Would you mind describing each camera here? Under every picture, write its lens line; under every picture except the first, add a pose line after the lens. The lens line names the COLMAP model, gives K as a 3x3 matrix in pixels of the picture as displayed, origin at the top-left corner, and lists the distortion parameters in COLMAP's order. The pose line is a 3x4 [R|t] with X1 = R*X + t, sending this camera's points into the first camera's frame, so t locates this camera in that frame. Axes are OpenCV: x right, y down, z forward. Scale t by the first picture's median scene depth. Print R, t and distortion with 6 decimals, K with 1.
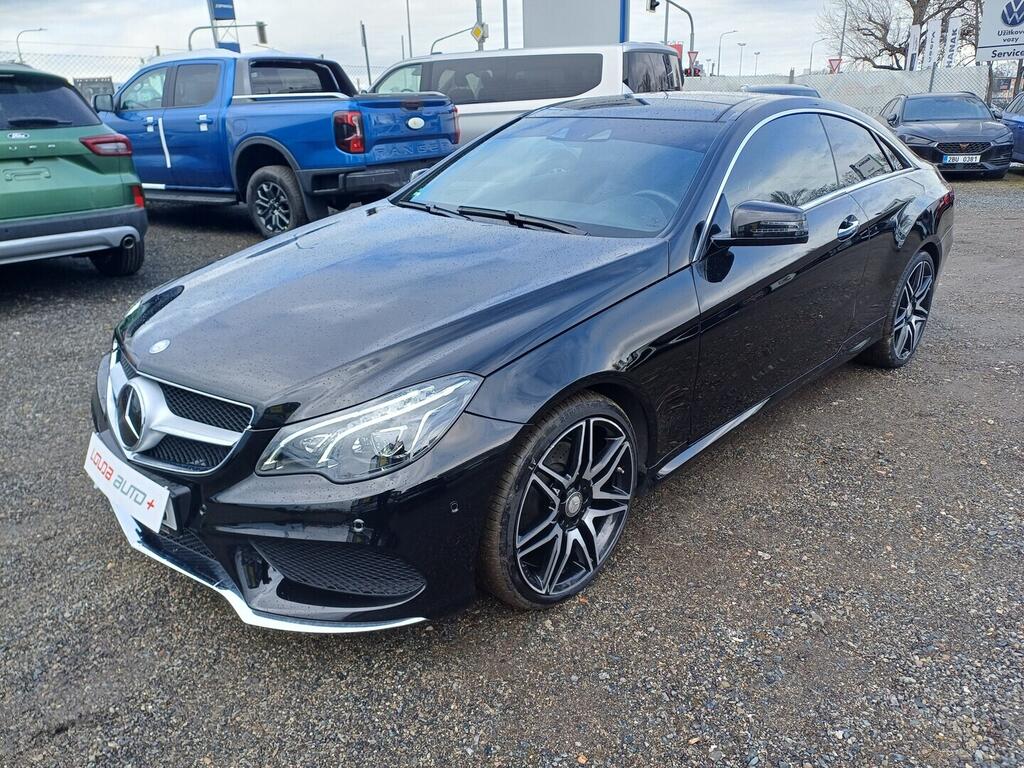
lens RADIAL K [[744.0, 0, 512.0], [0, 744.0, 384.0], [0, 0, 1]] dist [0.023112, 0.003491]
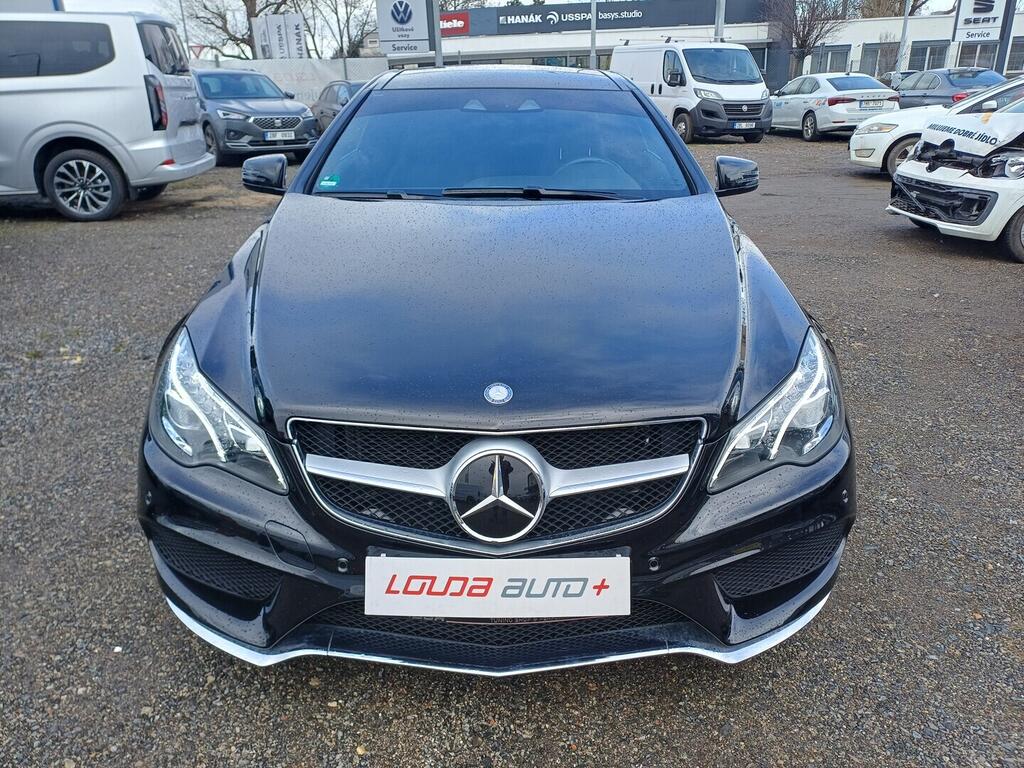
lens RADIAL K [[744.0, 0, 512.0], [0, 744.0, 384.0], [0, 0, 1]] dist [0.023112, 0.003491]
pose [[0.740632, -0.251832, 0.622932, -0.606115], [0.242379, 0.964818, 0.101871, -0.086027], [-0.626671, 0.075537, 0.775614, 0.281895]]
